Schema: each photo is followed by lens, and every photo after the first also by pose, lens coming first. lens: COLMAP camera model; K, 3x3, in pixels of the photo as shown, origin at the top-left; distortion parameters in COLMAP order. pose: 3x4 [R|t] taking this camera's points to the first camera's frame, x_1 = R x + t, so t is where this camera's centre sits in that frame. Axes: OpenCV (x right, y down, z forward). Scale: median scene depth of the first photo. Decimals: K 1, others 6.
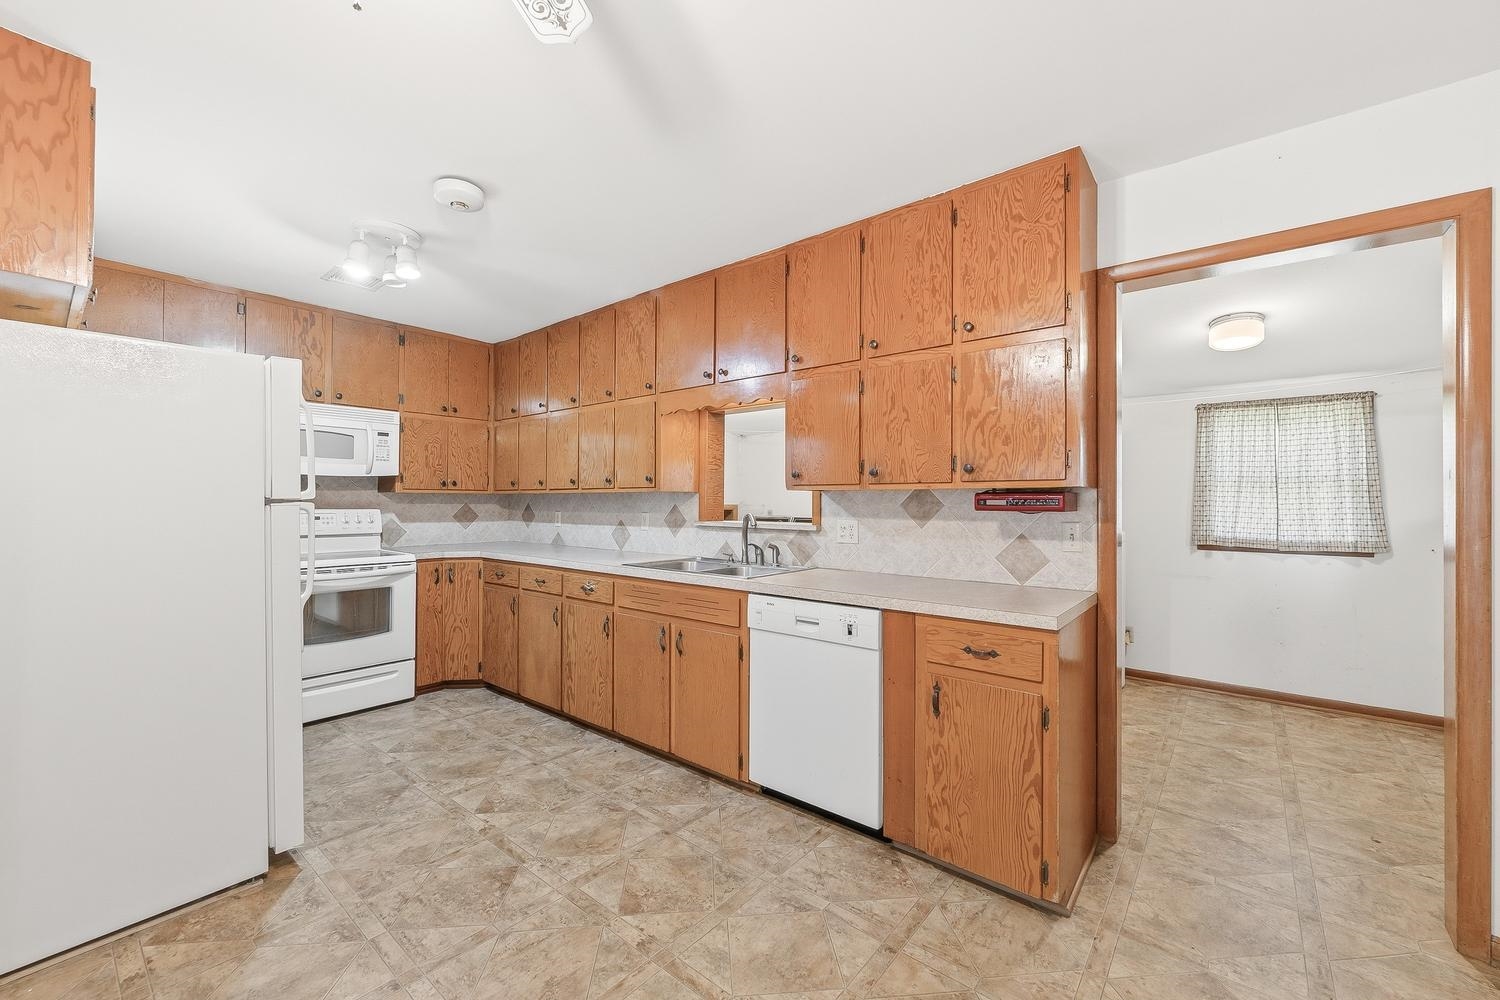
lens RADIAL K [[603.0, 0, 752.4], [0, 603.0, 496.1], [0, 0, 1]] dist [0.002088, -0.001068]
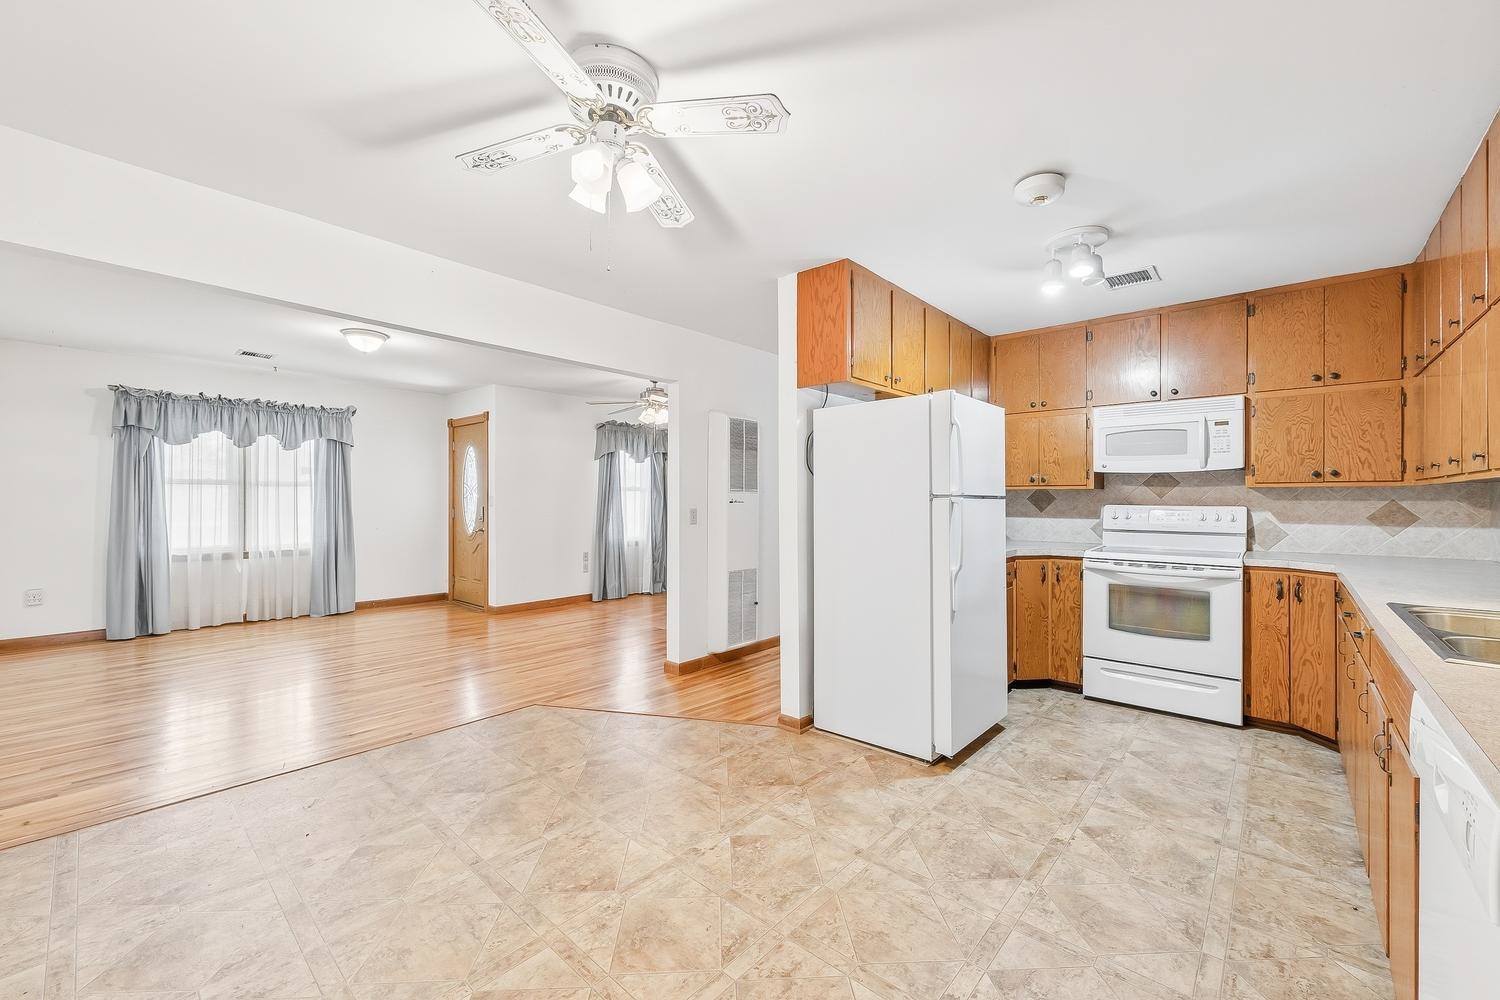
lens RADIAL K [[603.0, 0, 756.0], [0, 603.0, 499.4], [0, 0, 1]] dist [0.002088, -0.001068]
pose [[-0.045768, -0.002560, -0.998949, 0.336934], [0.009779, 0.999948, -0.003010, 0.007770], [0.998904, -0.009906, -0.045741, 0.362807]]
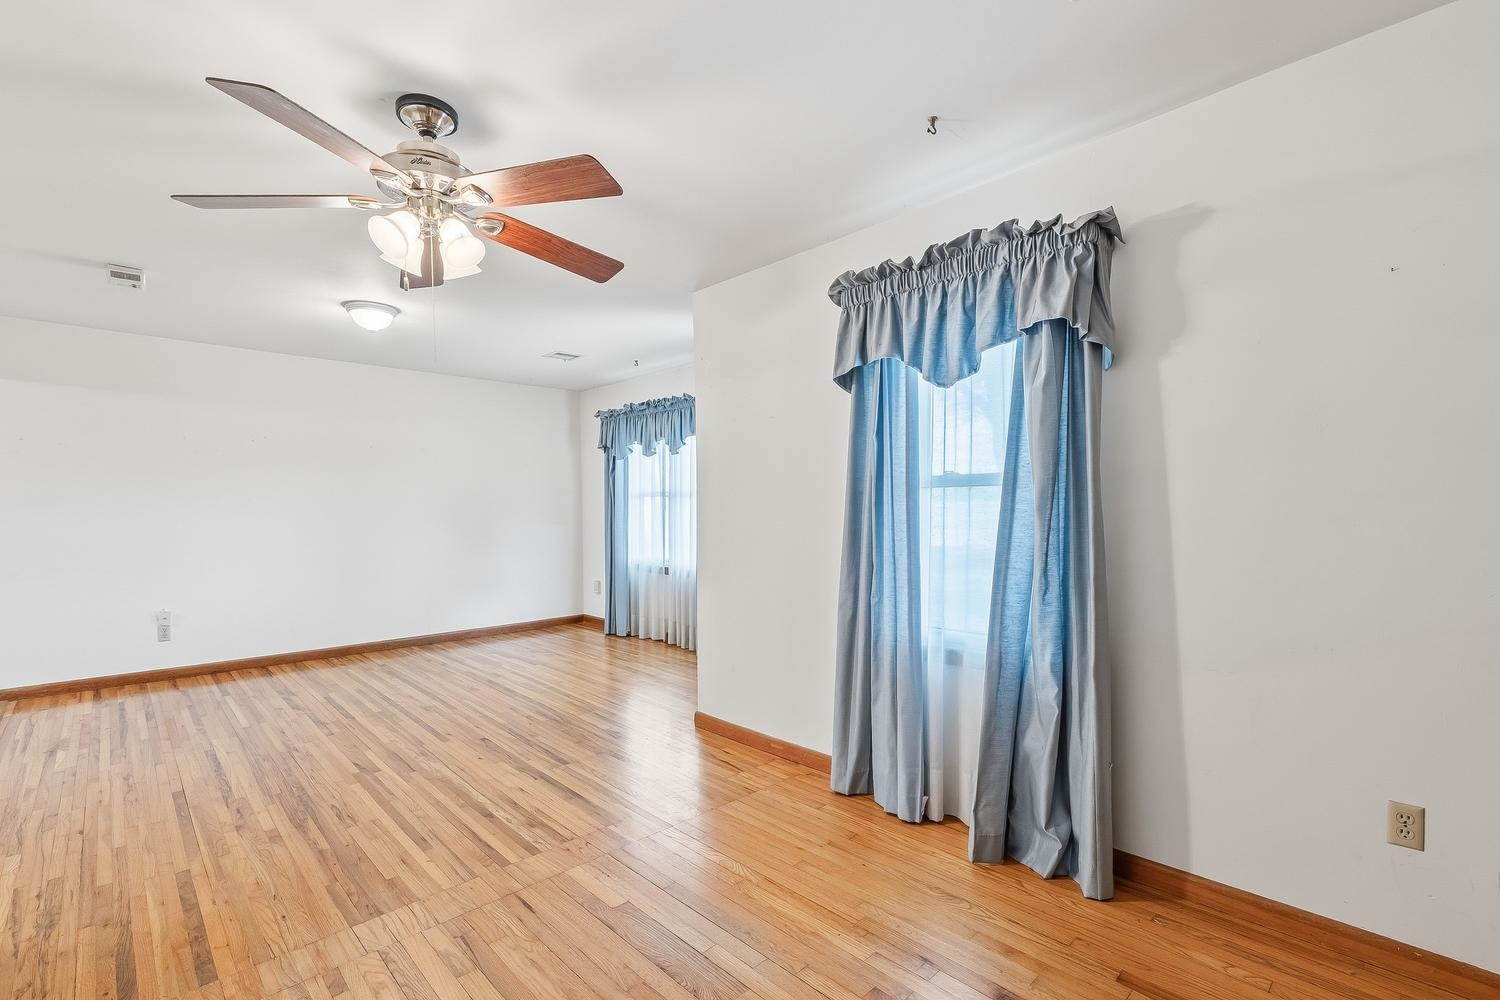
lens RADIAL K [[665.6, 0, 726.3], [0, 665.6, 525.7], [0, 0, 1]] dist [0.002254, -0.000102]
pose [[-0.991368, -0.005595, 0.130992, -2.397525], [-0.003715, 0.999887, 0.014592, -0.001503], [-0.131058, 0.013979, -0.991276, 0.624197]]
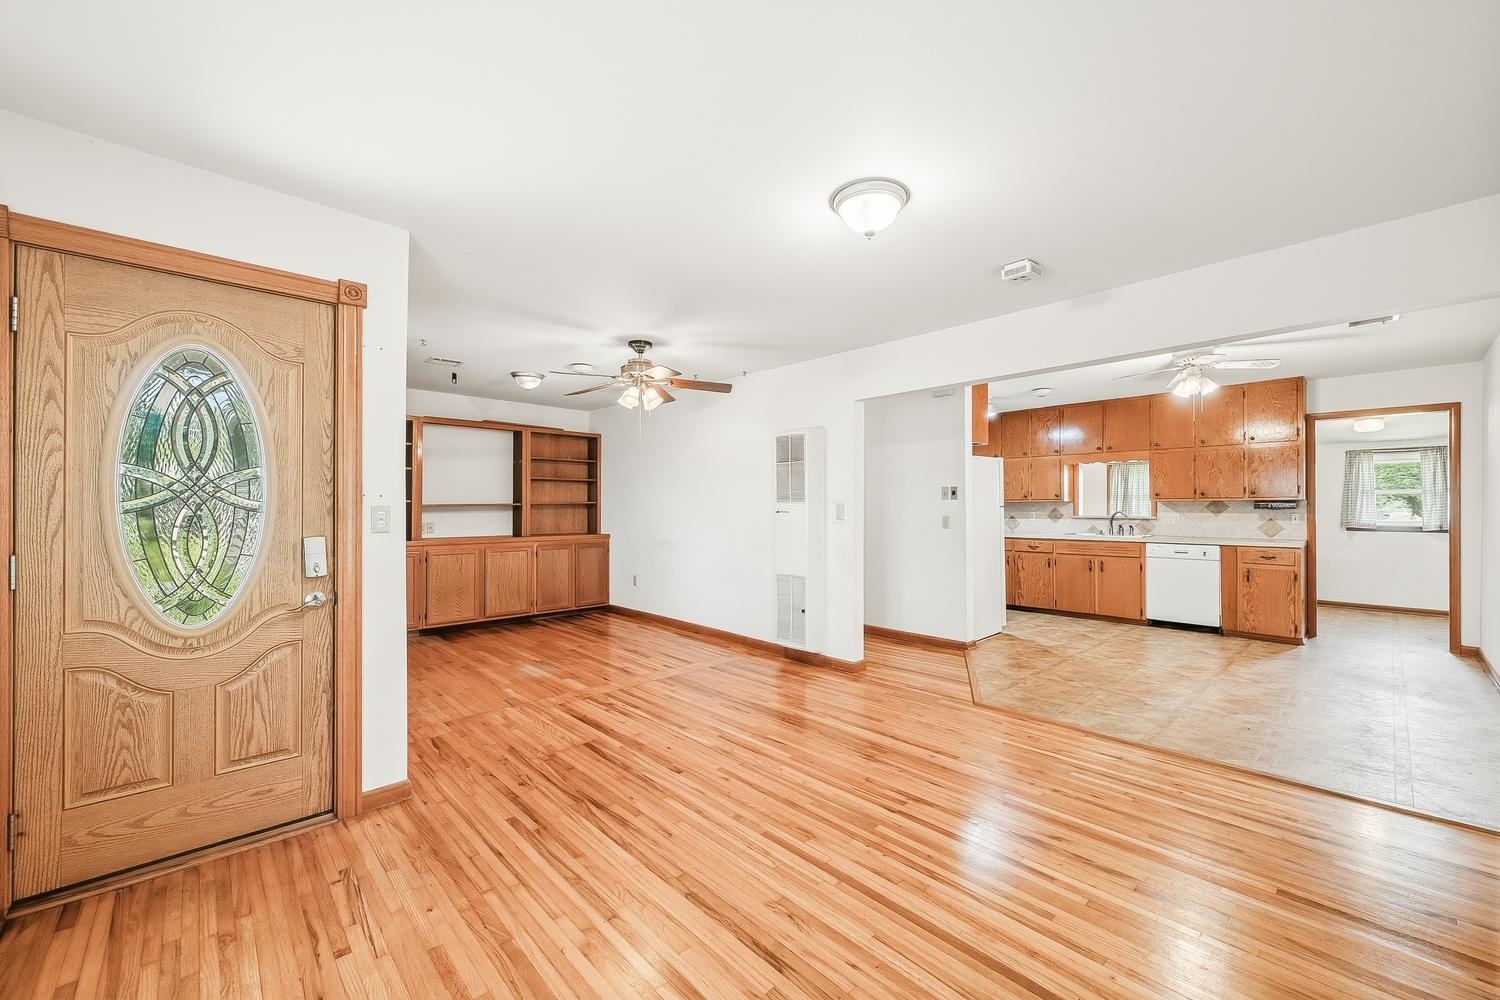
lens RADIAL K [[603.0, 0, 751.7], [0, 603.0, 504.4], [0, 0, 1]] dist [0.002088, -0.001068]
pose [[0.992785, -0.007689, -0.119660, -1.433639], [0.008579, 0.999939, 0.006922, -0.029665], [0.119599, -0.007899, 0.992791, -1.791542]]
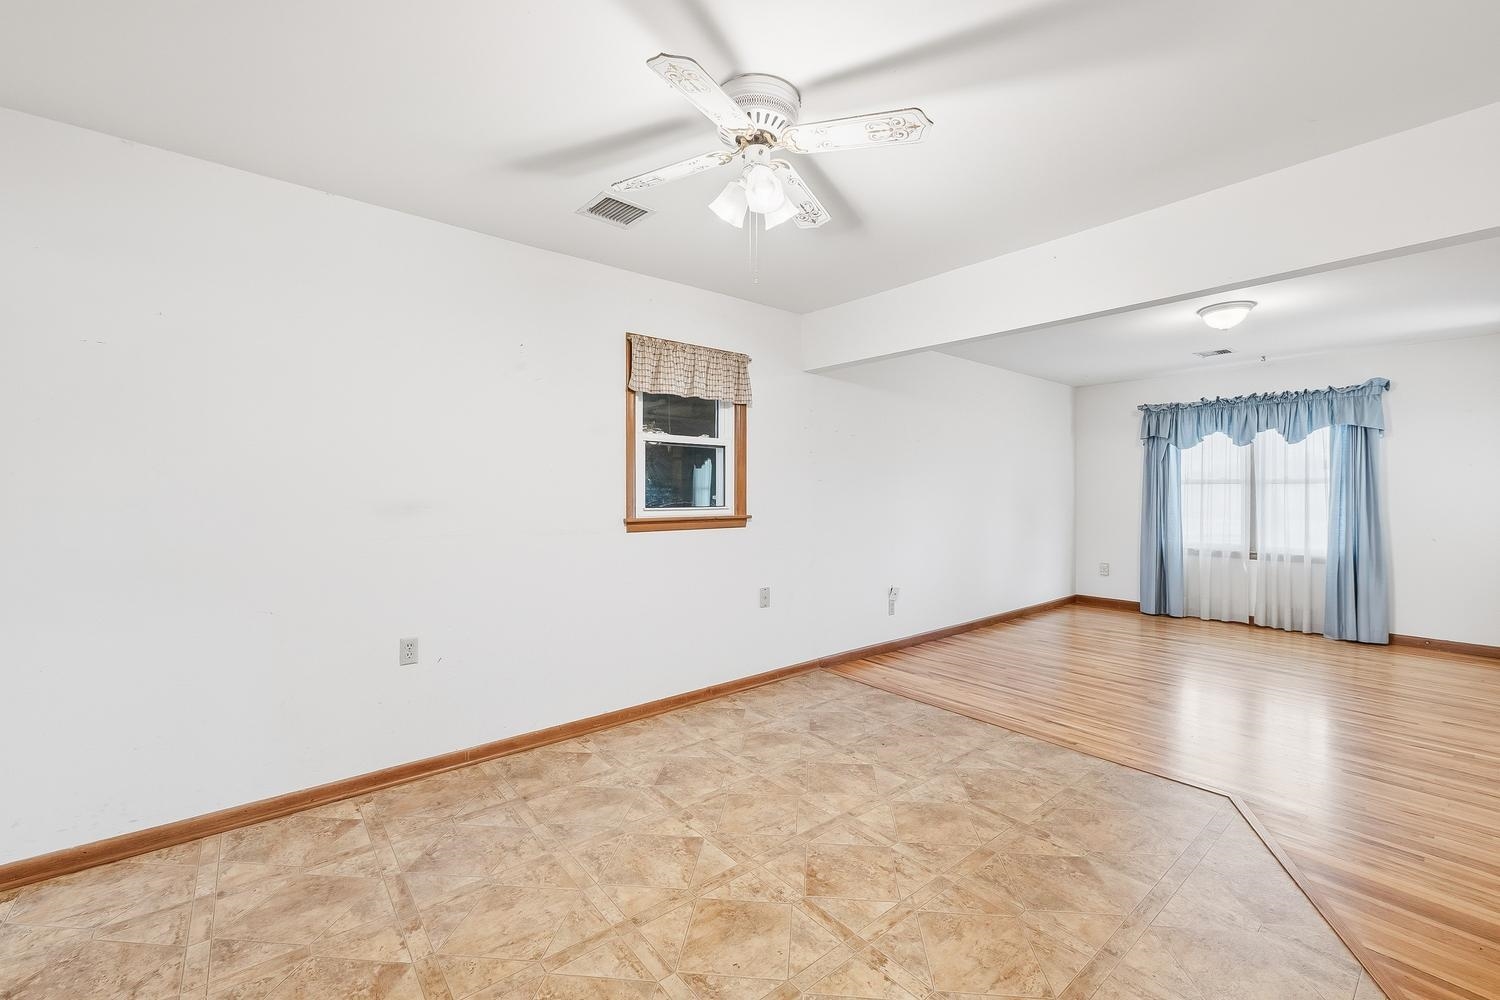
lens RADIAL K [[603.0, 0, 740.8], [0, 603.0, 488.1], [0, 0, 1]] dist [0.002088, -0.001068]
pose [[-0.979159, -0.005331, 0.203027, -0.471551], [-0.010006, 0.999708, -0.022005, 0.011780], [-0.202851, -0.023578, -0.978926, 0.893004]]
